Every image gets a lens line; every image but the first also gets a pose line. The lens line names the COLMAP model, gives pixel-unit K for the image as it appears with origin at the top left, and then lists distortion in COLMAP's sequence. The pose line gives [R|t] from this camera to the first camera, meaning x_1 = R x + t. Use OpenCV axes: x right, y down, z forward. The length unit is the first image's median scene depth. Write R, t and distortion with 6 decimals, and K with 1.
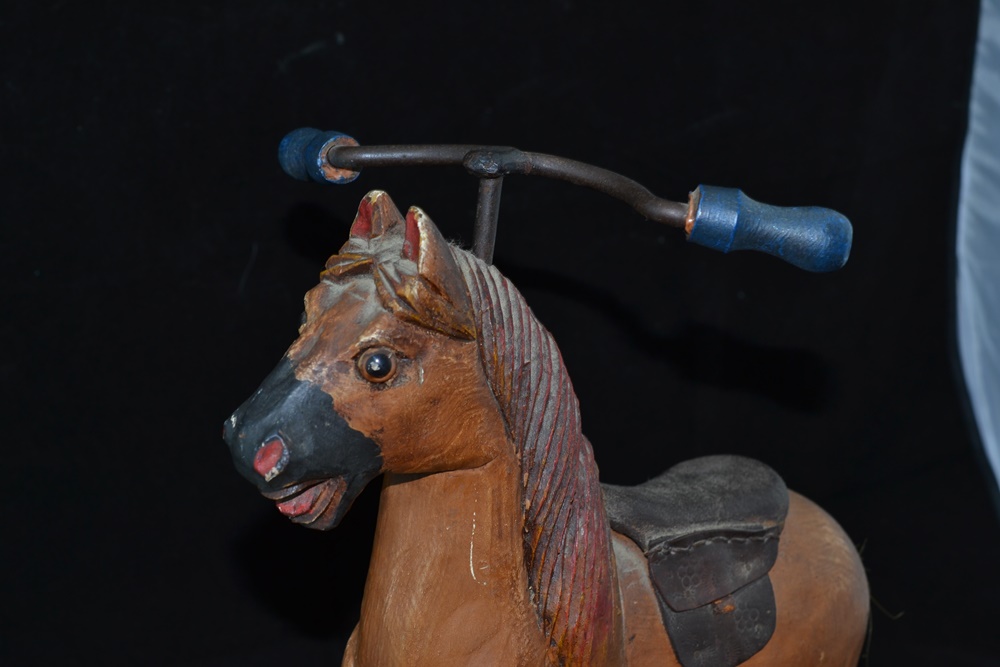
lens RADIAL K [[1835.9, 0, 501.9], [0, 1835.9, 333.3], [0, 0, 1]] dist [0.017807, 0.000000]
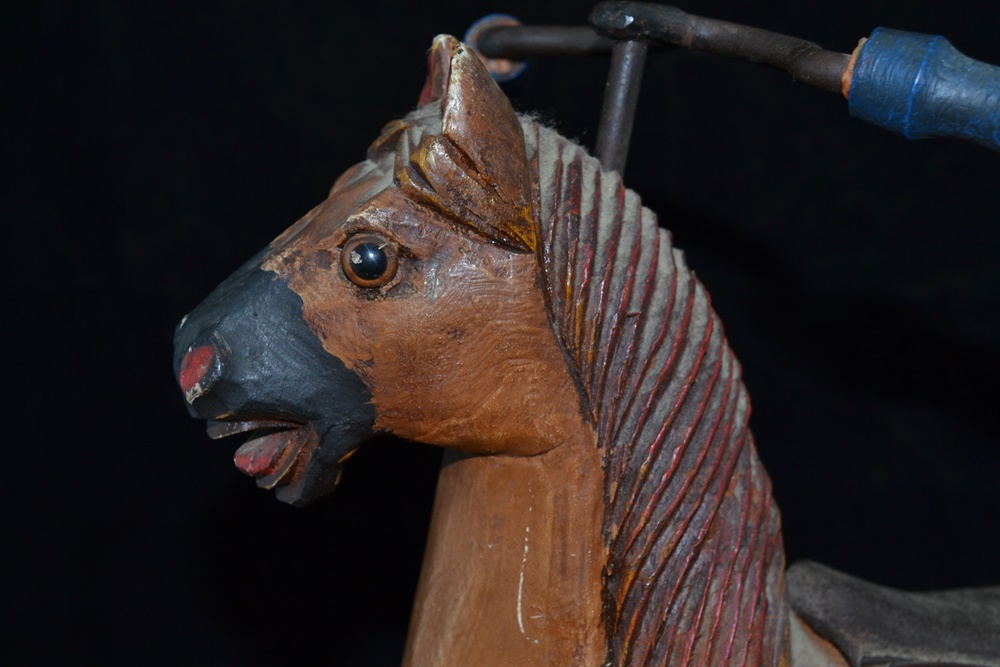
lens RADIAL K [[1835.9, 0, 494.8], [0, 1835.9, 314.8], [0, 0, 1]] dist [0.017807, 0.000000]
pose [[0.901856, 0.100123, -0.420275, 0.245157], [-0.164111, 0.979253, -0.118871, 0.102833], [0.399654, 0.176177, 0.899577, 0.381322]]
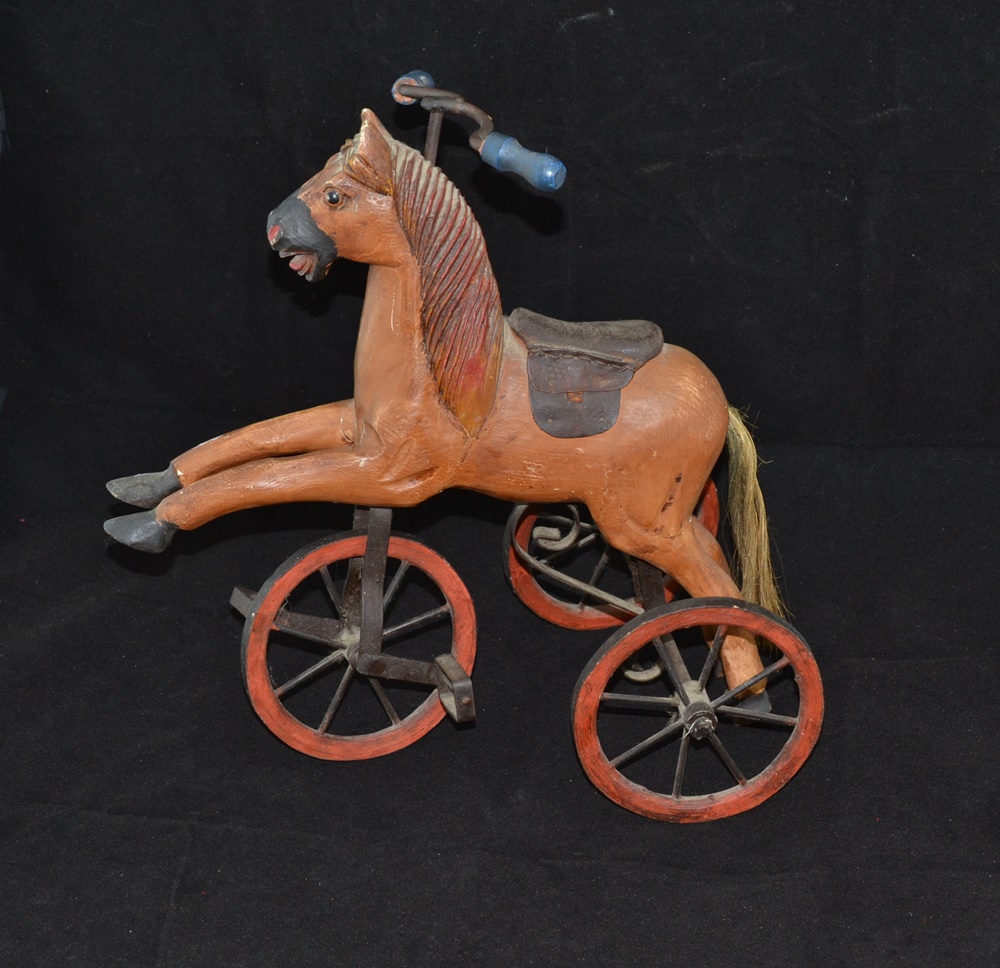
lens RADIAL K [[2773.5, 0, 508.0], [0, 2773.5, 485.5], [0, 0, 1]] dist [0.091110, 0.000000]
pose [[0.828485, 0.224698, -0.512956, 1.530337], [-0.193063, 0.974421, 0.115020, -0.054632], [0.525680, 0.003741, 0.850674, -1.280705]]
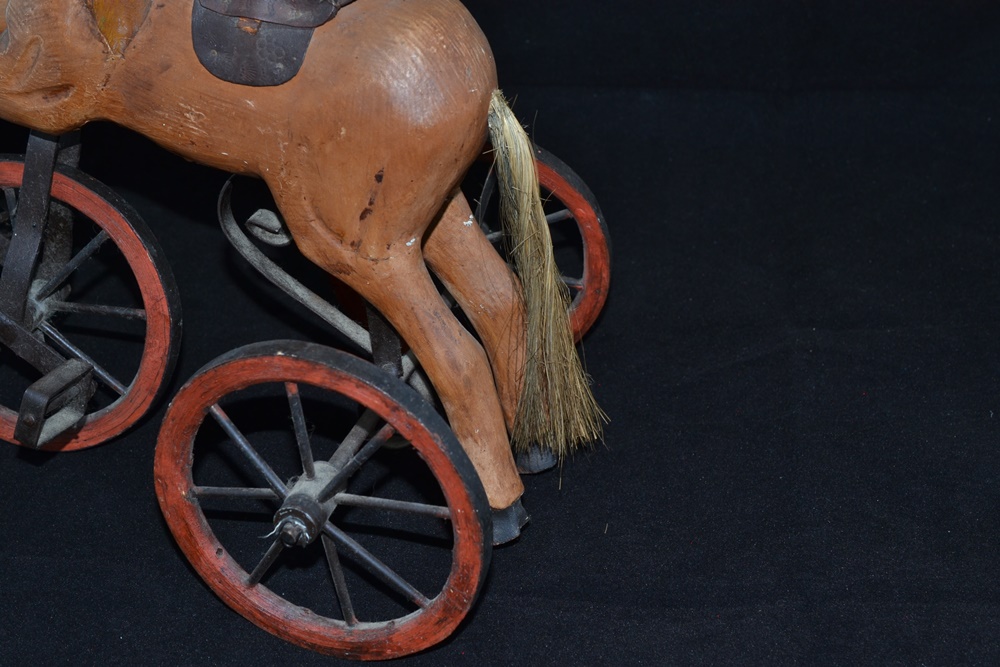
lens RADIAL K [[1835.9, 0, 499.7], [0, 1835.9, 328.6], [0, 0, 1]] dist [0.017807, 0.000000]
pose [[0.497186, 0.427575, -0.754974, 1.285090], [-0.349350, 0.895144, 0.276896, -0.061218], [0.794205, 0.126082, 0.594426, 0.528365]]
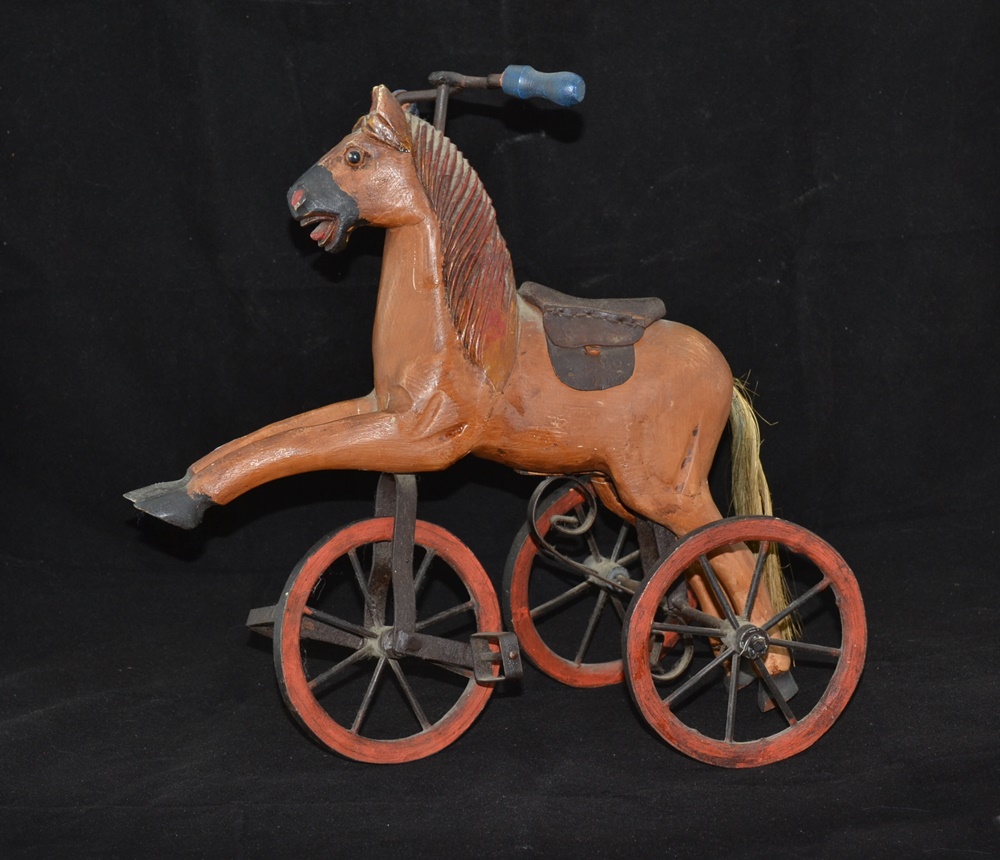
lens RADIAL K [[2658.0, 0, 523.5], [0, 2658.0, 411.2], [0, 0, 1]] dist [0.073406, 0.000000]
pose [[0.904868, -0.015758, -0.425401, 1.244698], [-0.105968, 0.959520, -0.260946, 0.955157], [0.412293, 0.281201, 0.866568, -1.277785]]
